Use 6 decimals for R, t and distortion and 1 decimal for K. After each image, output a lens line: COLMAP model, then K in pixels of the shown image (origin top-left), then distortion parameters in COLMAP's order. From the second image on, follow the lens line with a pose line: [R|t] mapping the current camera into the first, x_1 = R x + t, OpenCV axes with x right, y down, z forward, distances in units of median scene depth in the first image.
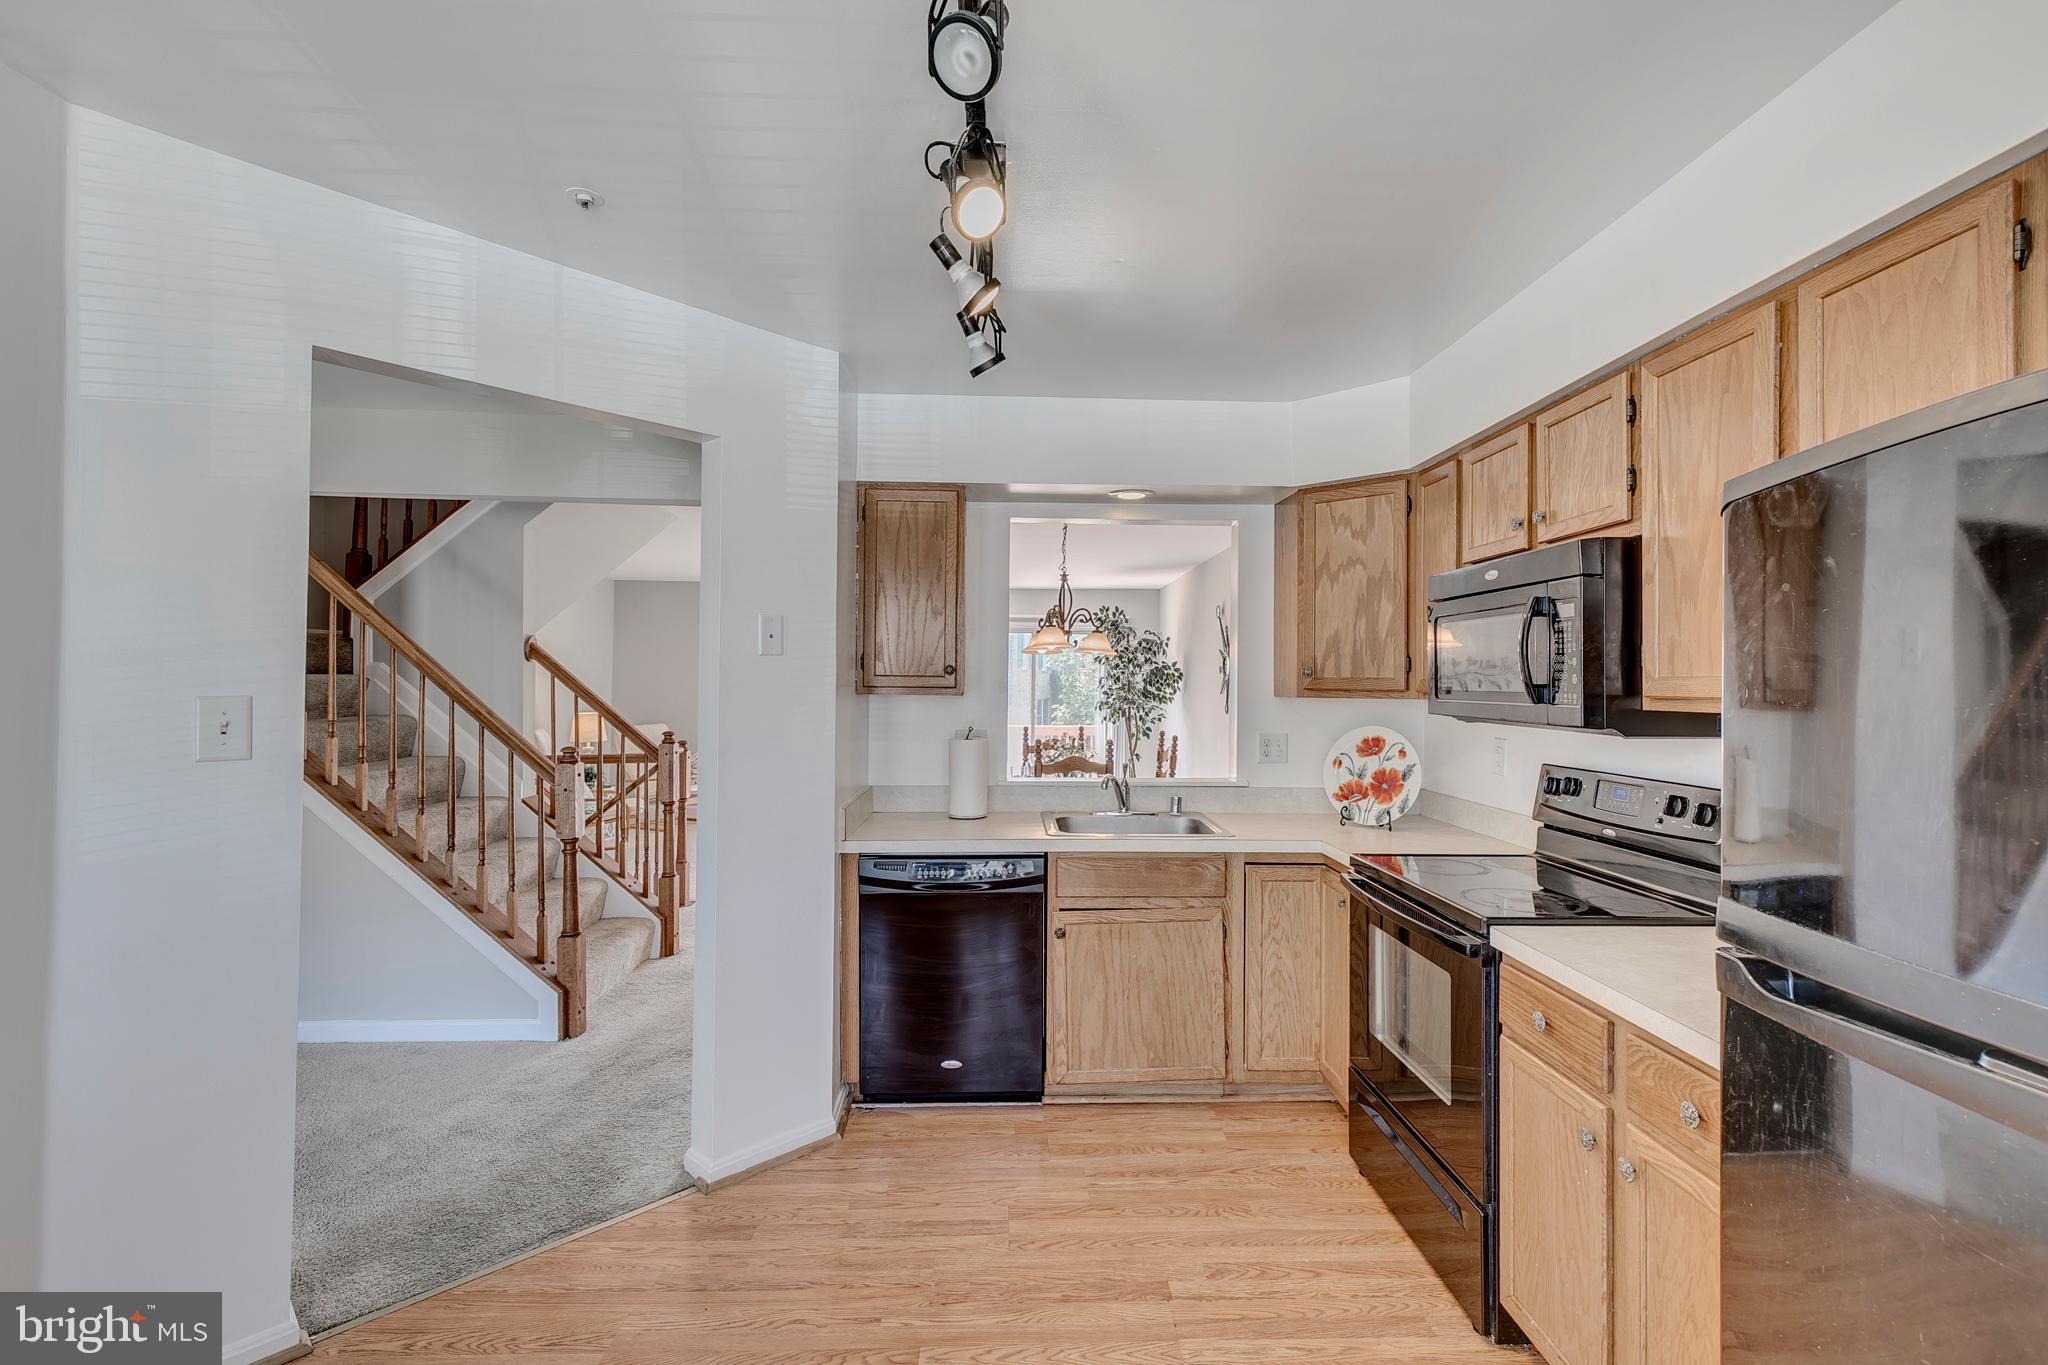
lens RADIAL K [[913.3, 0, 1036.3], [0, 913.3, 675.8], [0, 0, 1]] dist [0.005157, -0.000137]
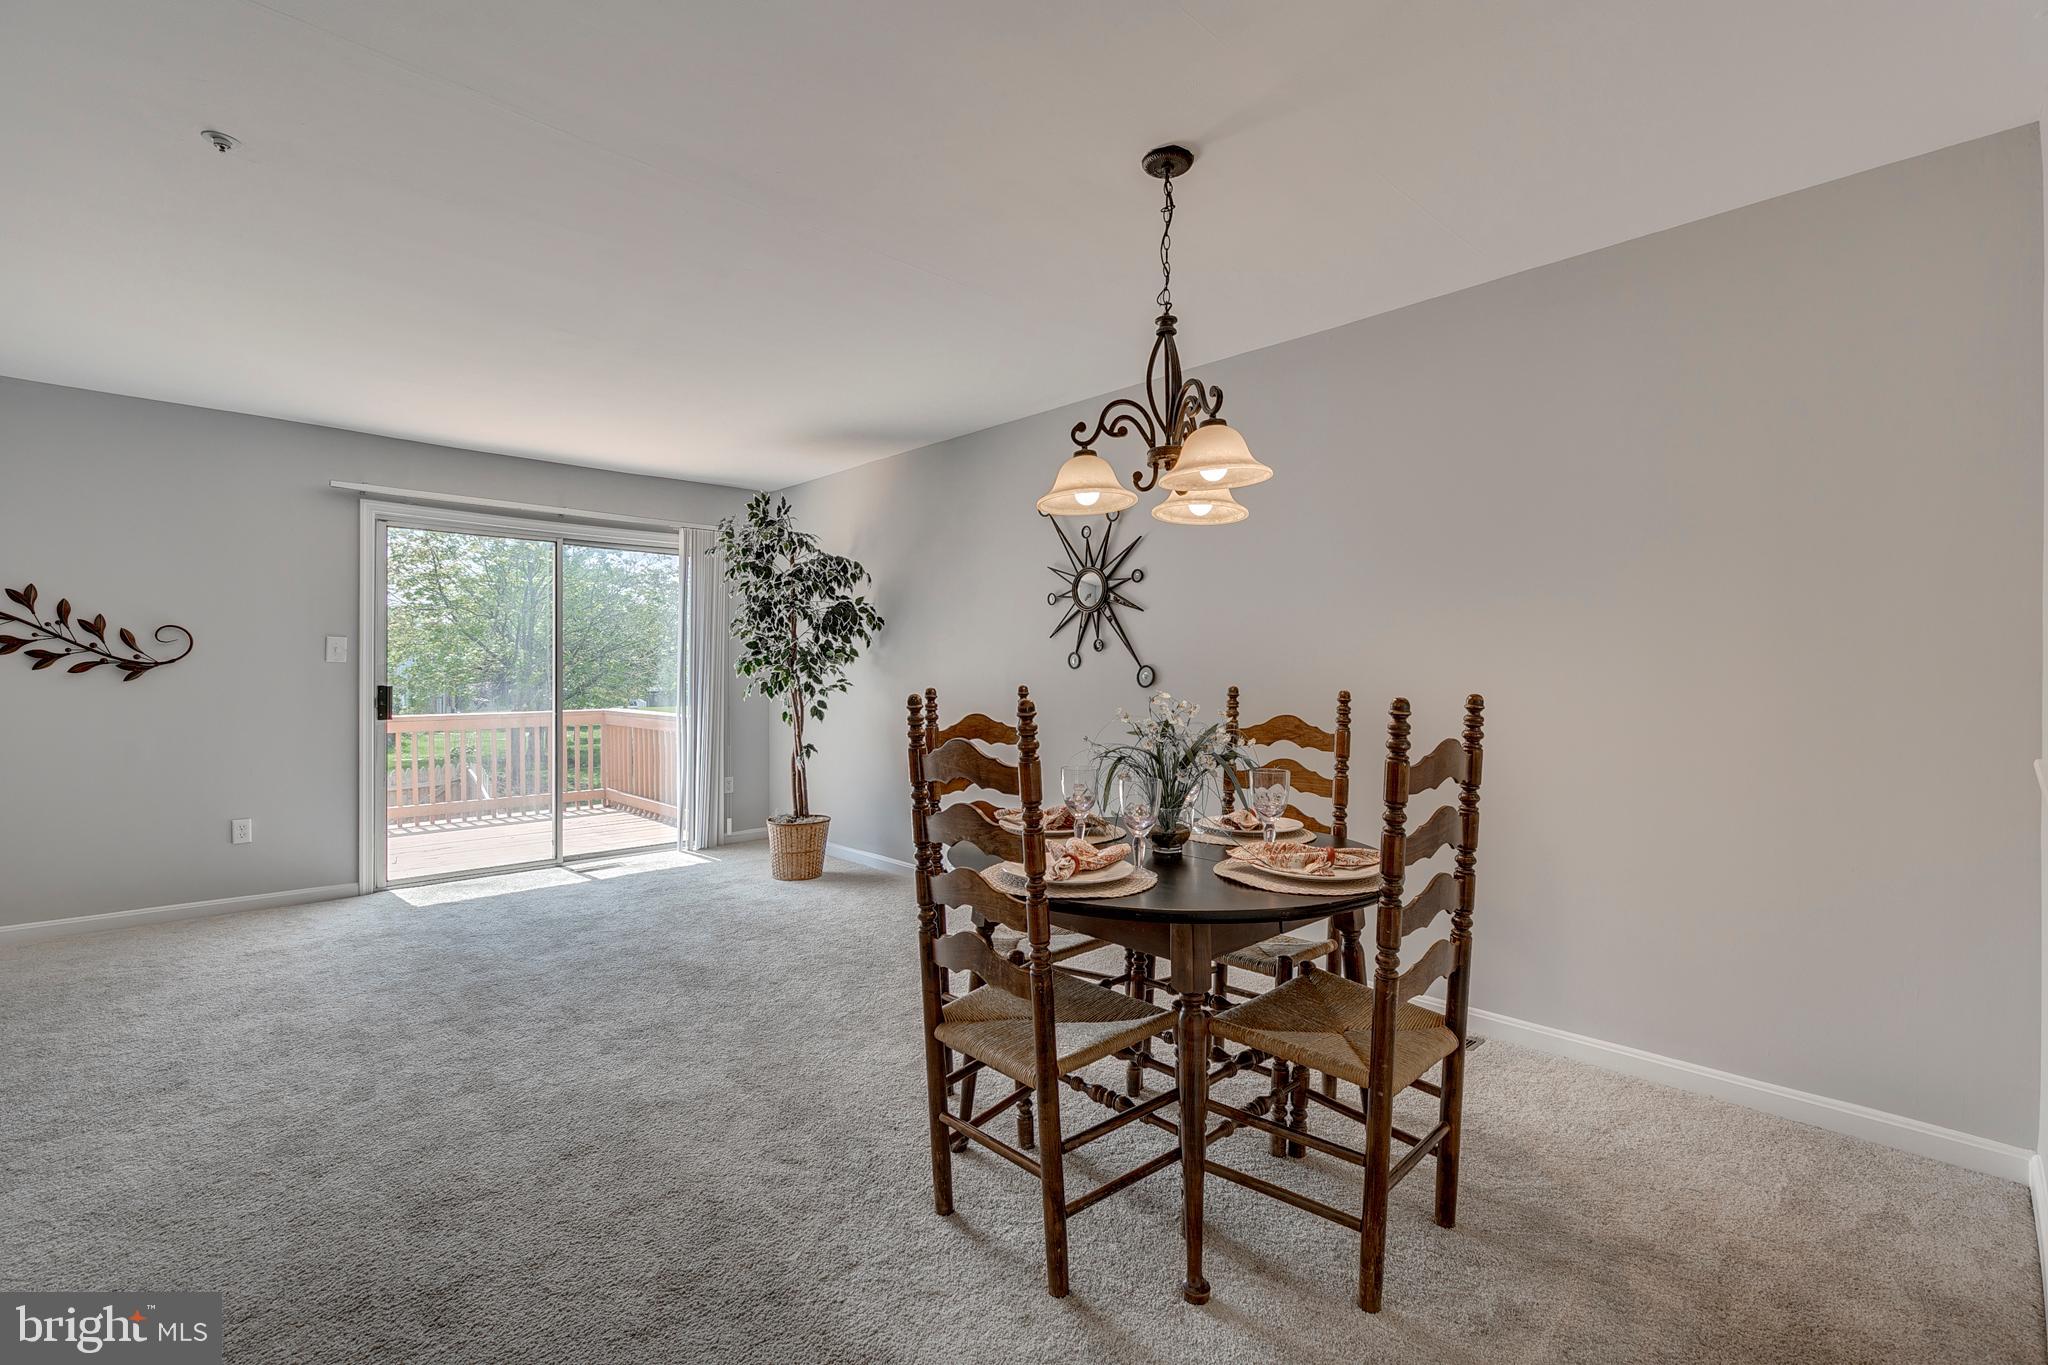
lens RADIAL K [[913.3, 0, 1036.3], [0, 913.3, 675.8], [0, 0, 1]] dist [0.005157, -0.000137]
pose [[0.745395, -0.011026, 0.666532, -0.181594], [-0.001929, 0.999823, 0.018696, 0.027072], [-0.666621, -0.015222, 0.745242, 0.442451]]
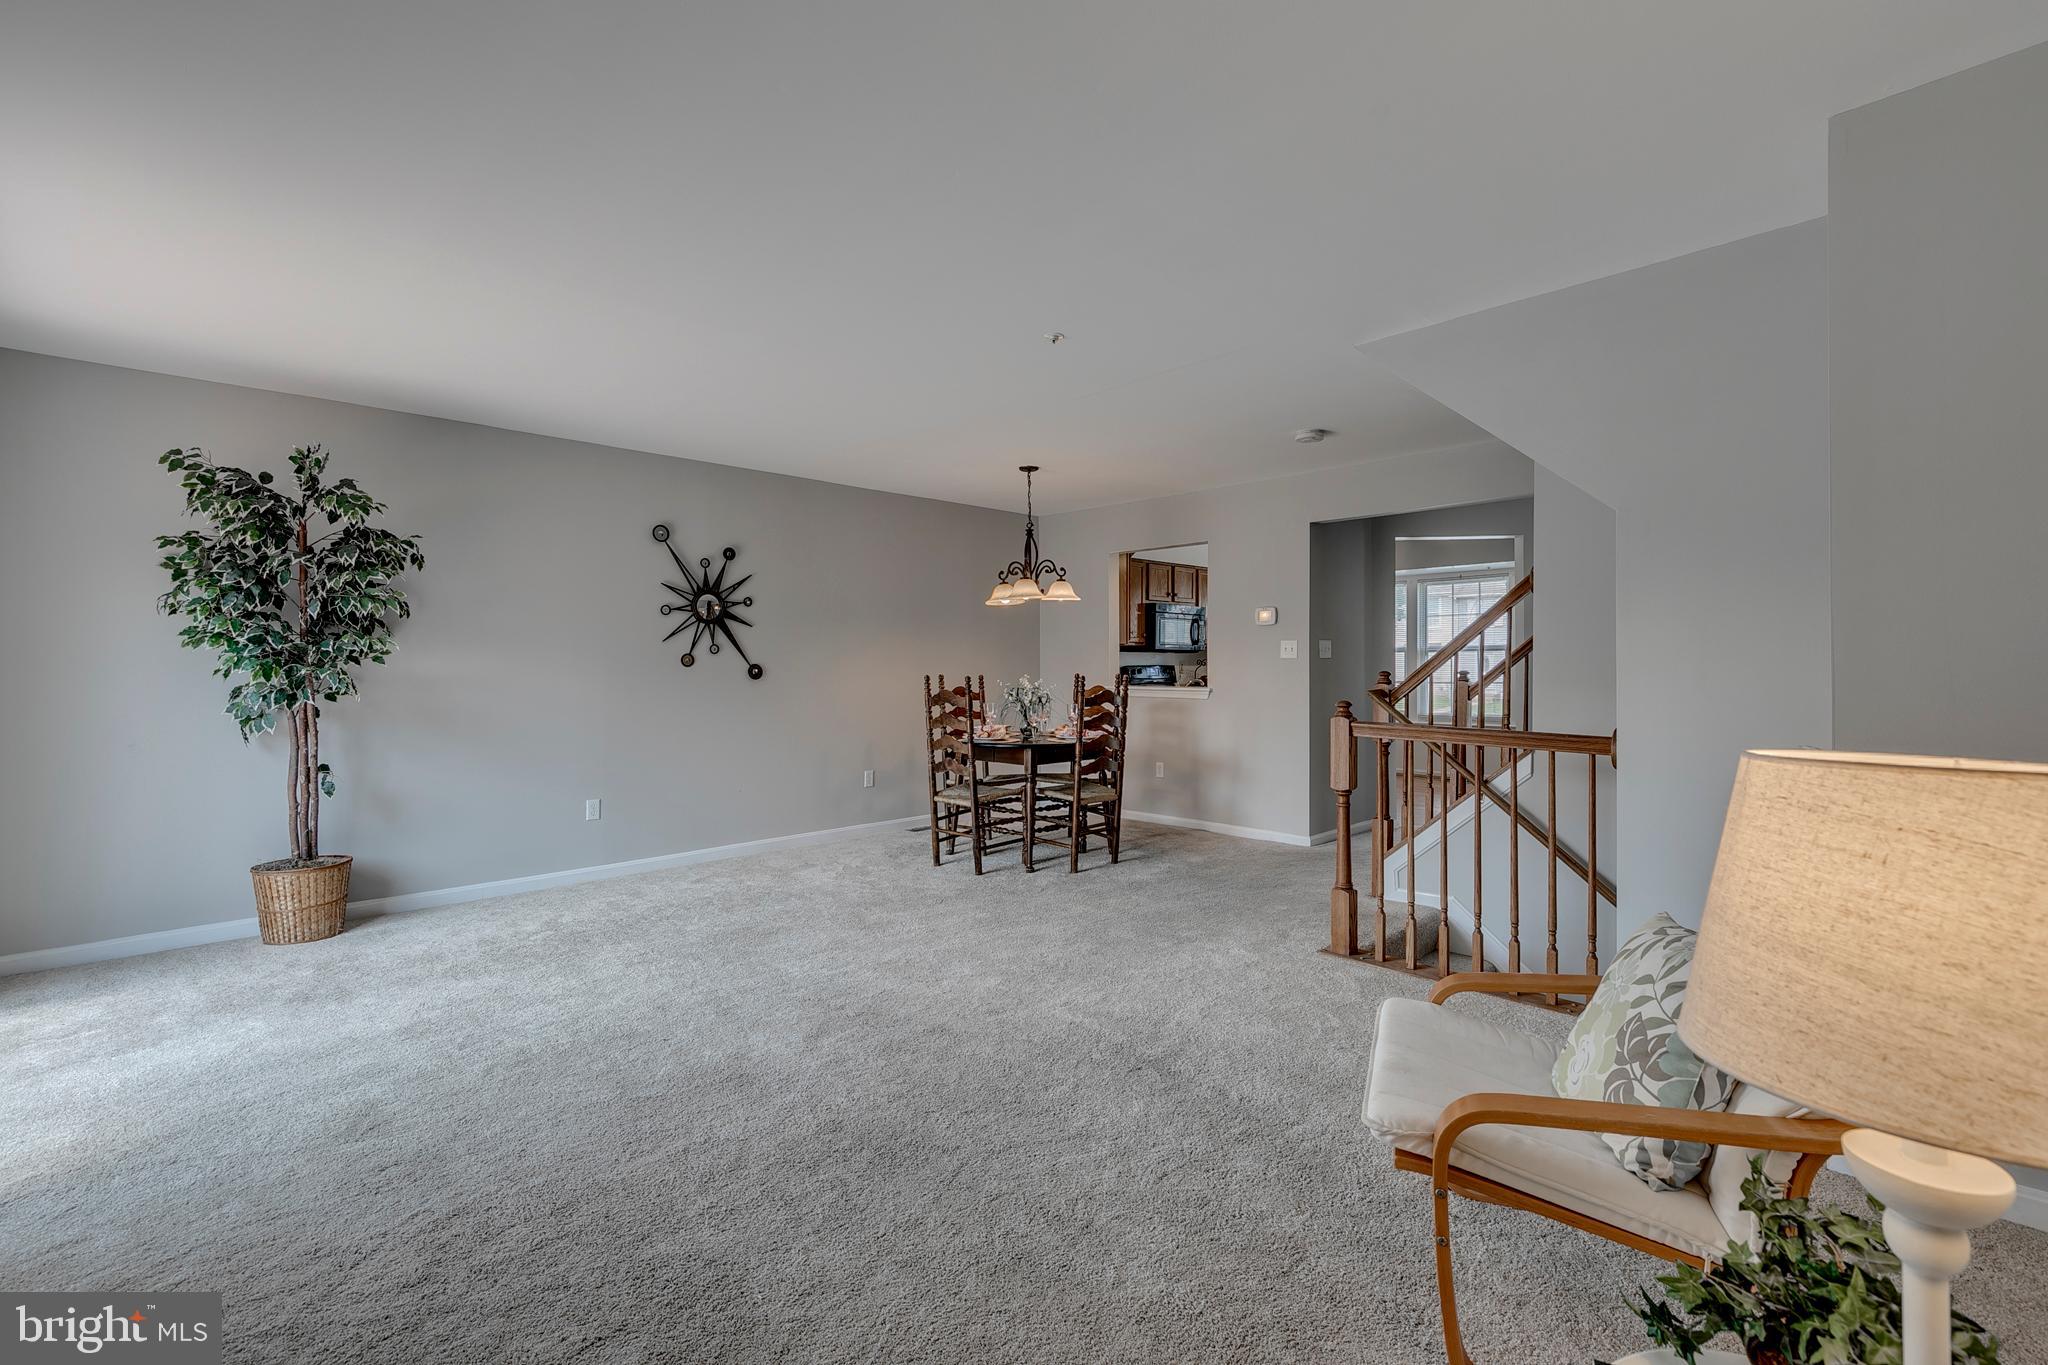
lens RADIAL K [[913.3, 0, 1036.3], [0, 913.3, 675.8], [0, 0, 1]] dist [0.005157, -0.000137]
pose [[-0.687747, -0.014414, 0.725808, -0.465190], [-0.010235, 0.999896, 0.010159, 0.030038], [-0.725879, -0.000441, -0.687823, 1.060987]]
